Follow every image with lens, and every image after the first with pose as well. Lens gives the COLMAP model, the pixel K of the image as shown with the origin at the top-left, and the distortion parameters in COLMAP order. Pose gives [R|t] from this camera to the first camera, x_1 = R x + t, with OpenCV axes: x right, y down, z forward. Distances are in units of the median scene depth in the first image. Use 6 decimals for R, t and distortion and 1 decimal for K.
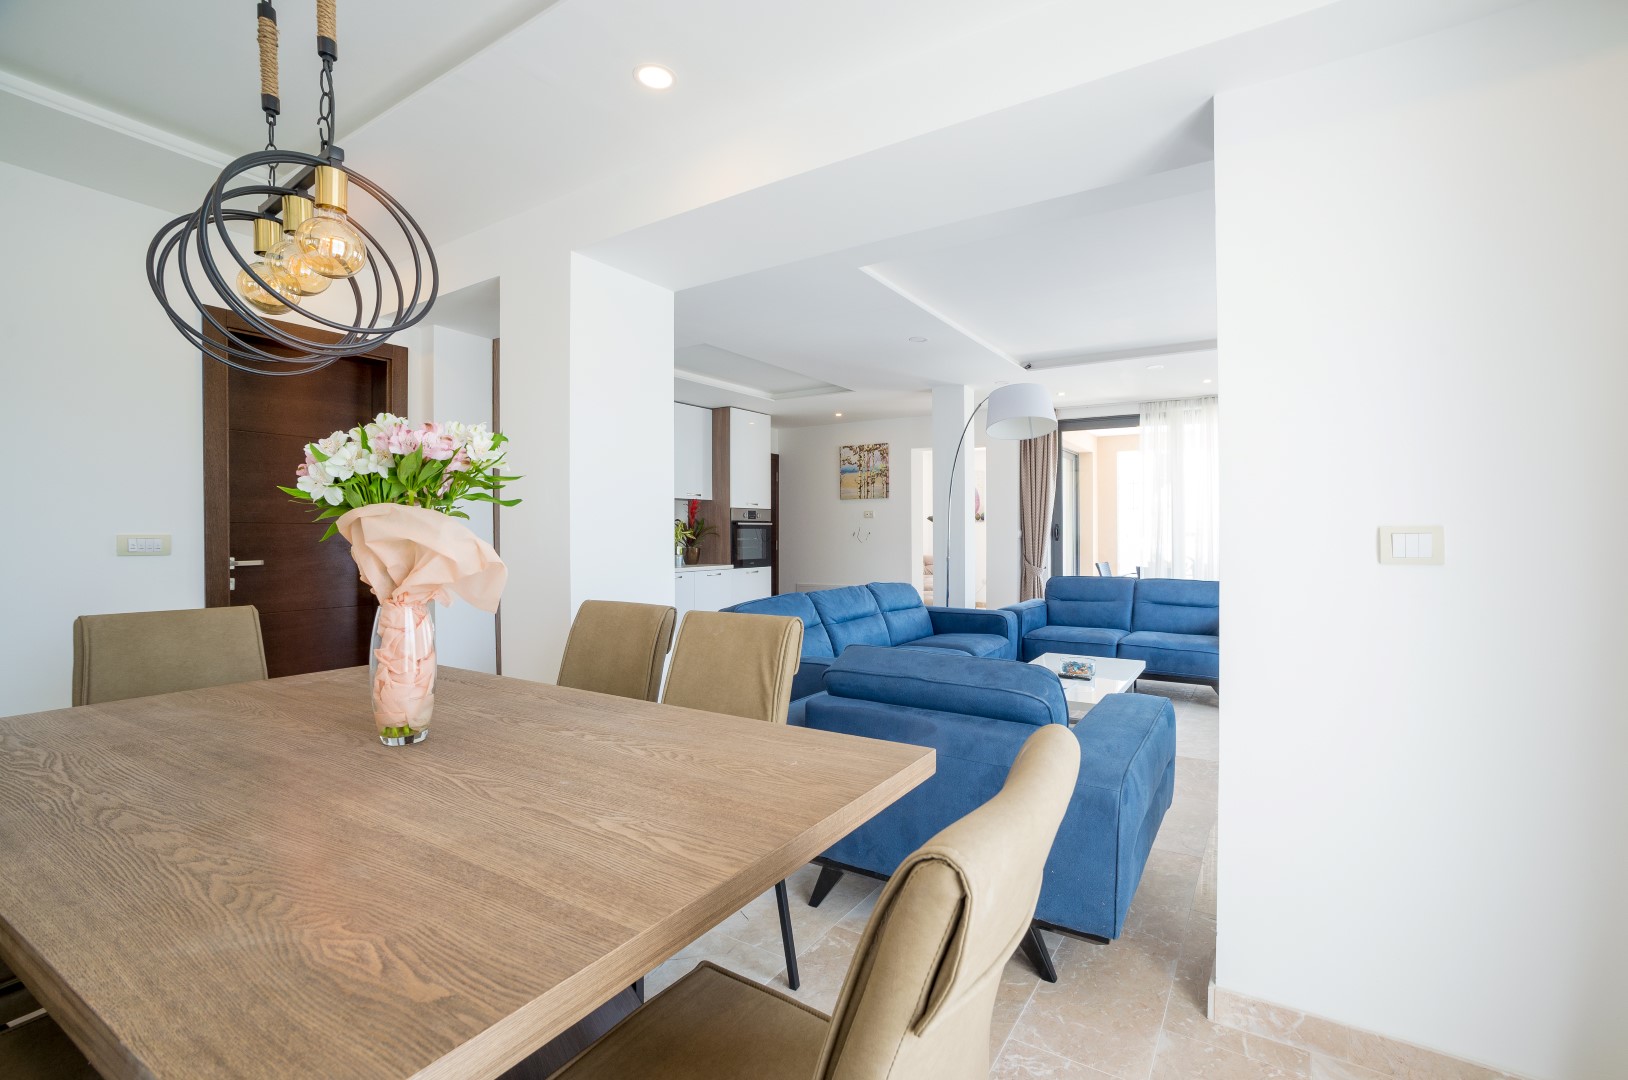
lens RADIAL K [[704.4, 0, 825.3], [0, 704.4, 533.4], [0, 0, 1]] dist [-0.047493, 0.026759]
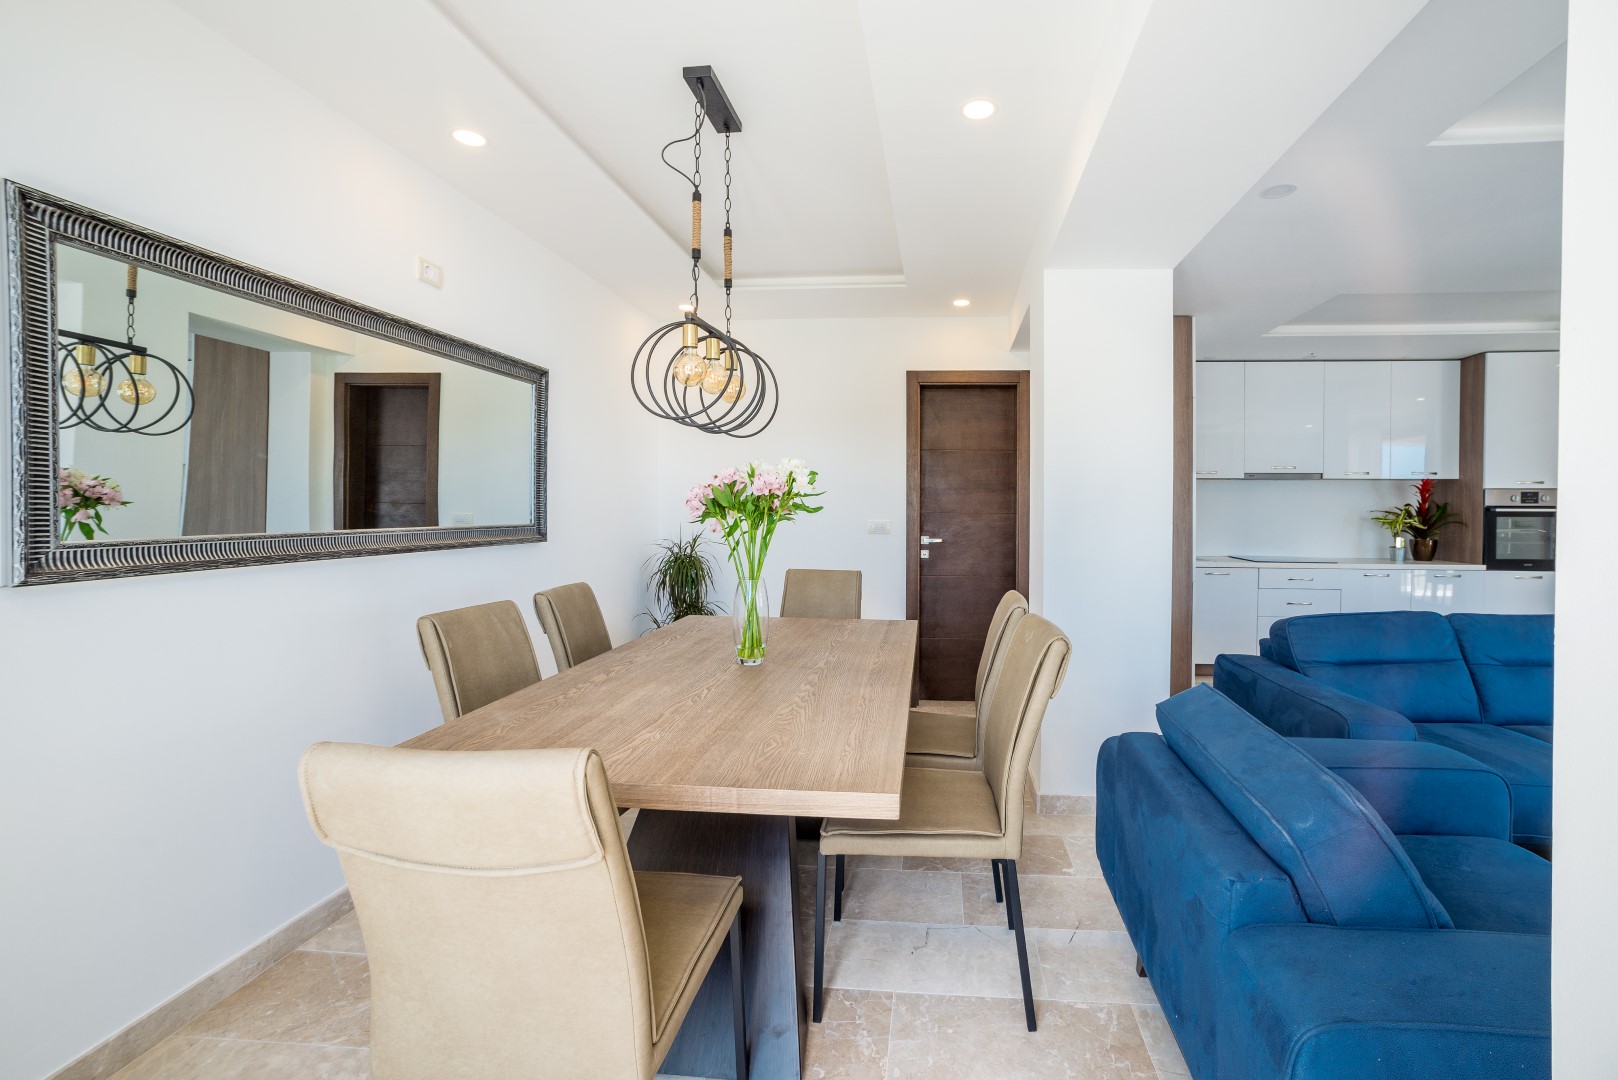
lens RADIAL K [[643.5, 0, 809.8], [0, 643.5, 524.0], [0, 0, 1]] dist [-0.041606, 0.000019]
pose [[0.463719, 0.019586, -0.885766, 0.149064], [-0.005532, 0.999800, 0.019211, -0.010015], [0.885965, -0.004008, 0.463735, 0.093164]]
